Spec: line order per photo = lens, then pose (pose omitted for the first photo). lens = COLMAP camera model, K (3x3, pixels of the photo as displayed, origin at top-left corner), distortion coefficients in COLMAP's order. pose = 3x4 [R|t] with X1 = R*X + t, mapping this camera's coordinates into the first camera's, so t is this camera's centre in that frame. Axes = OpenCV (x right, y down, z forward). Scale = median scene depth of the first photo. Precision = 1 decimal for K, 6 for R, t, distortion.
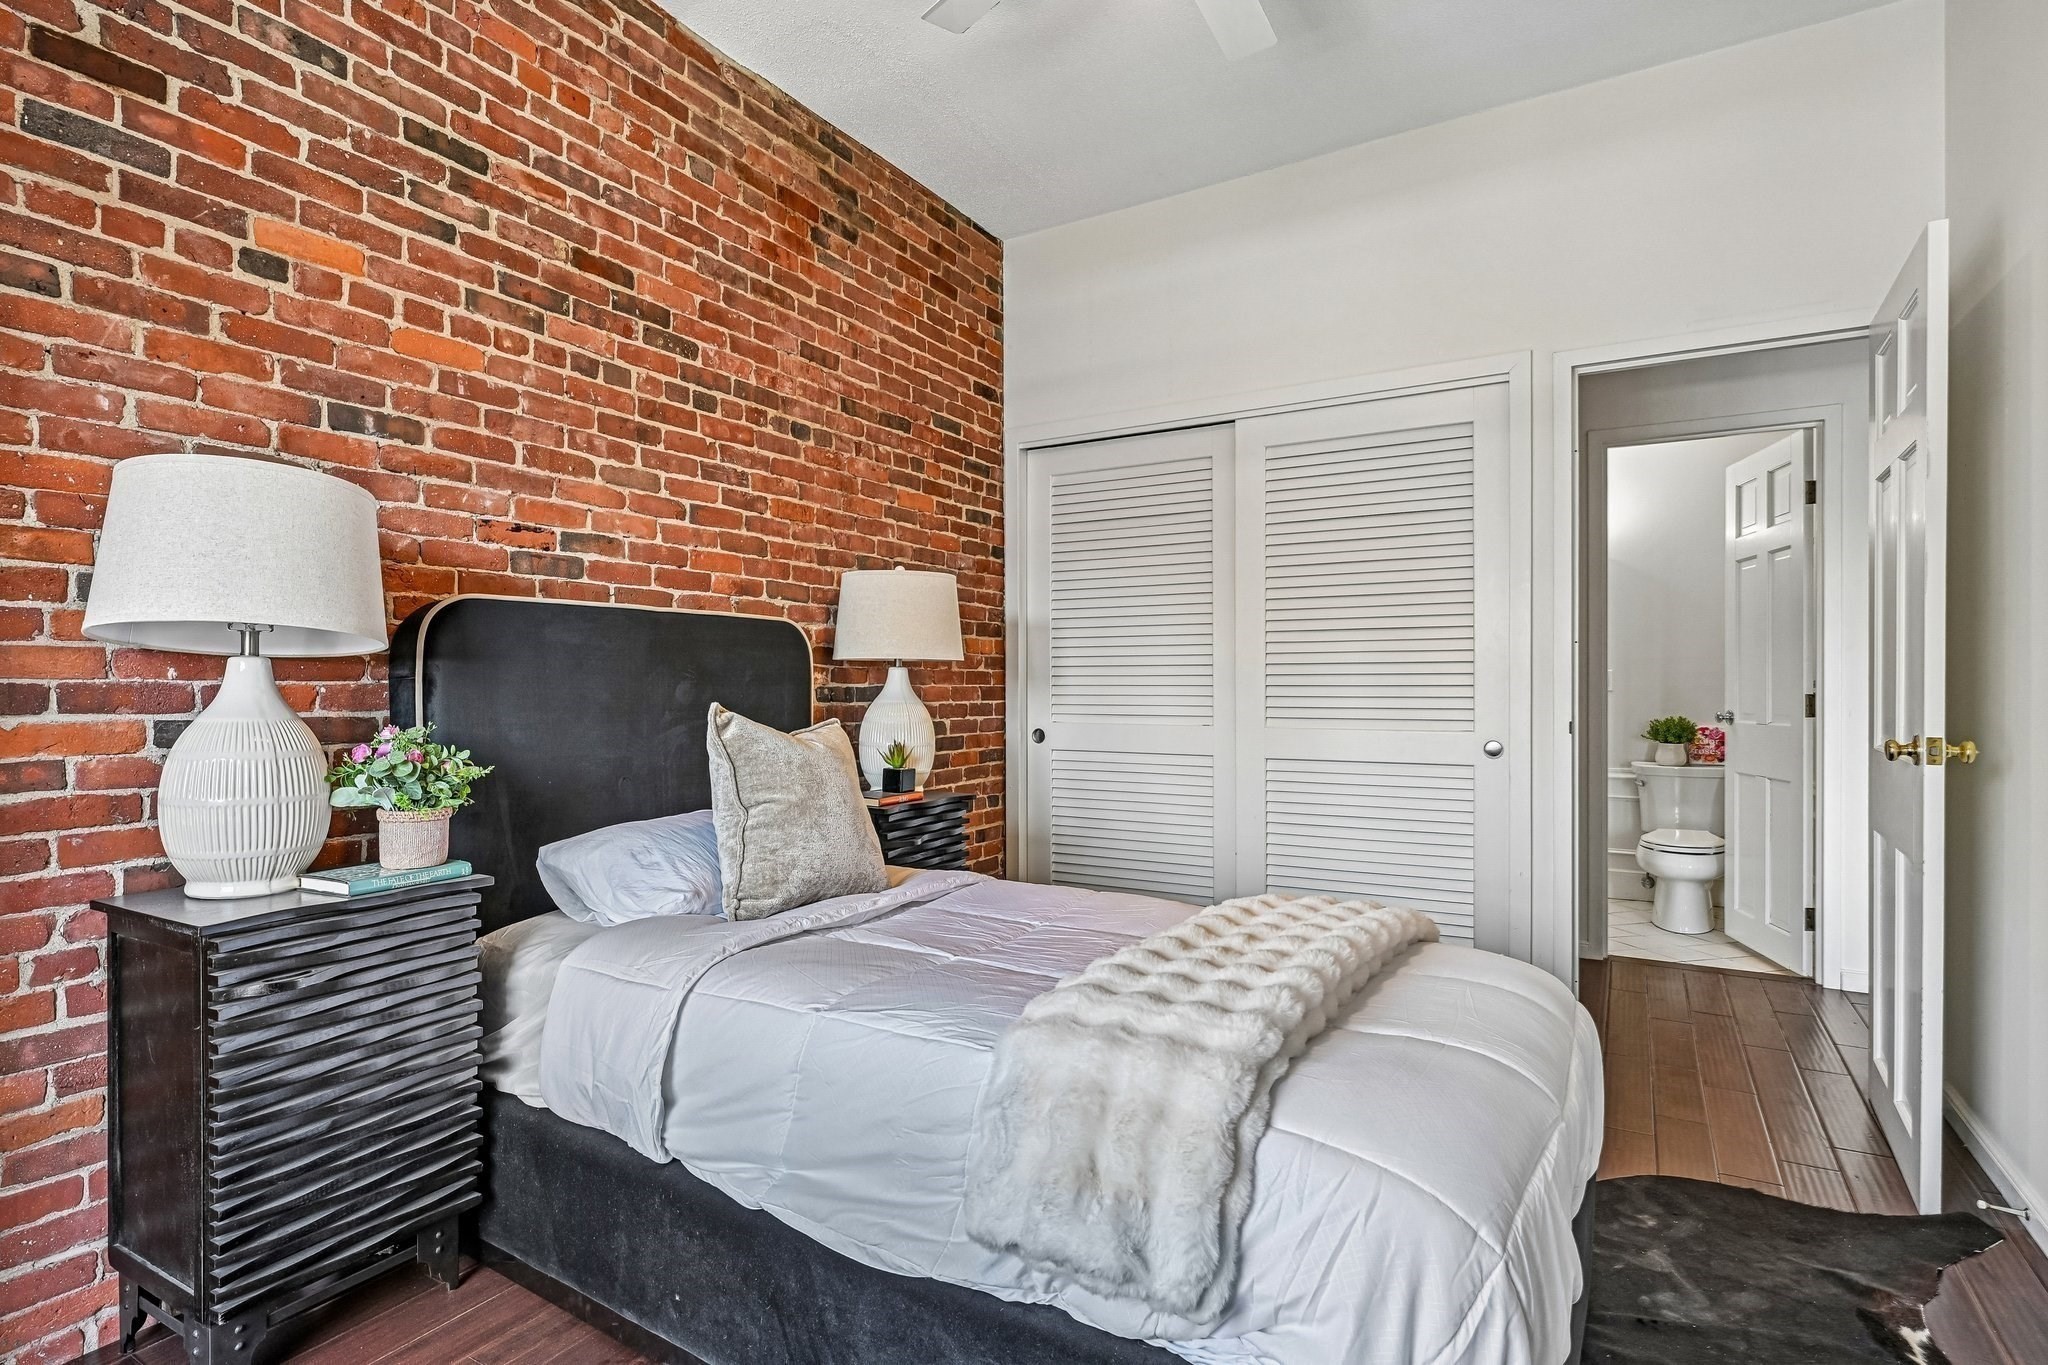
lens RADIAL K [[1036.8, 0, 1025.3], [0, 1036.8, 673.3], [0, 0, 1]] dist [-0.000660, -0.002163]
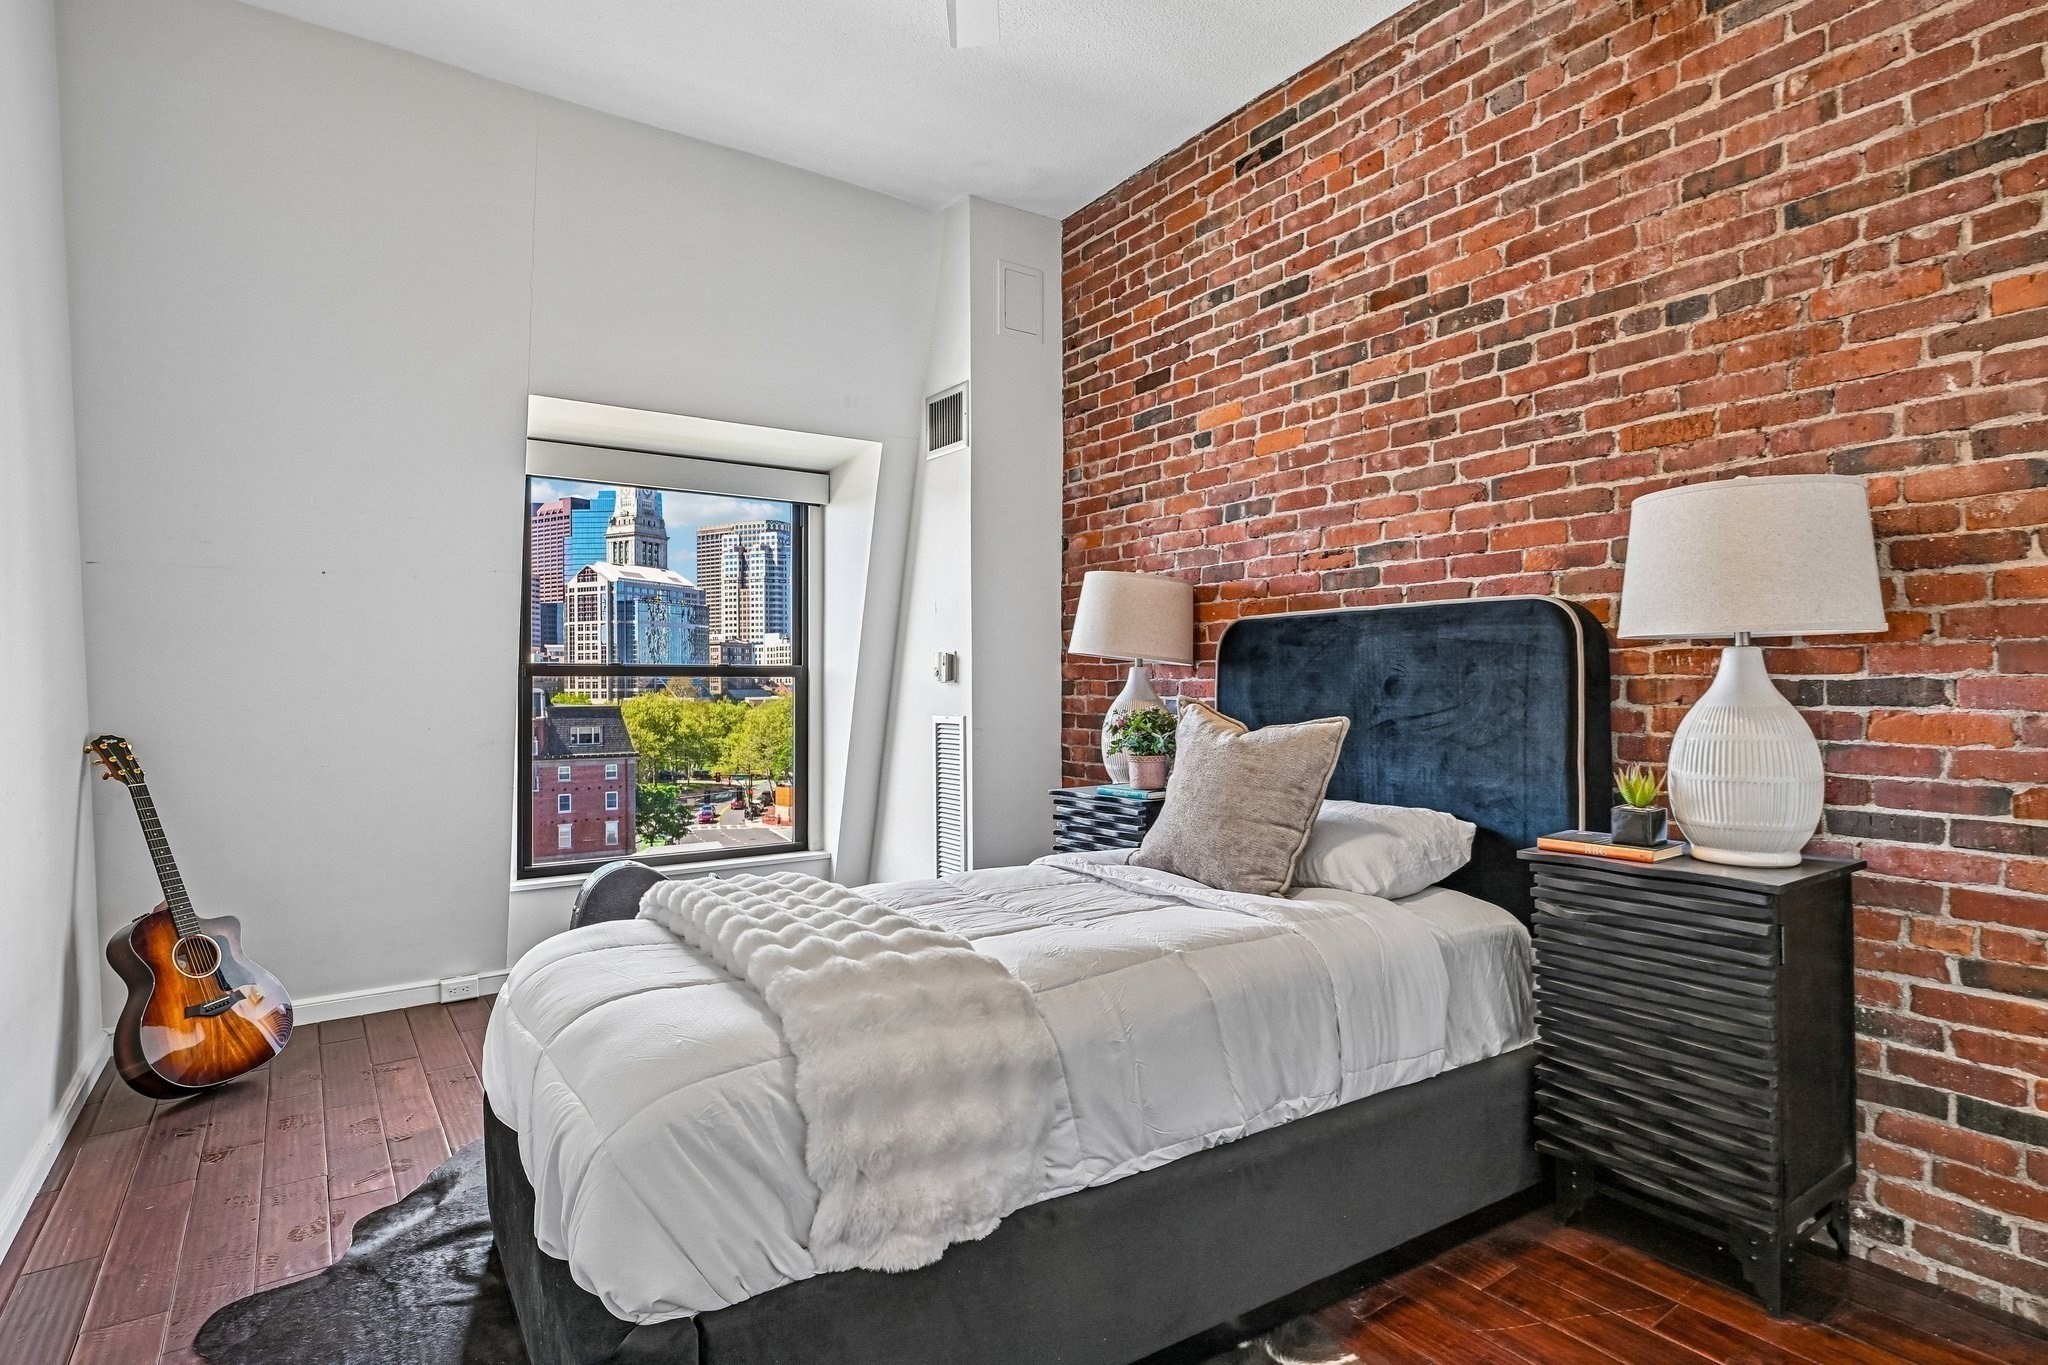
lens RADIAL K [[1036.8, 0, 996.5], [0, 1036.8, 669.0], [0, 0, 1]] dist [-0.000660, -0.002163]
pose [[-0.439452, -0.009333, -0.898217, 0.756799], [0.015456, 0.999719, -0.017950, 0.013202], [0.898133, -0.021771, -0.439185, 1.113714]]
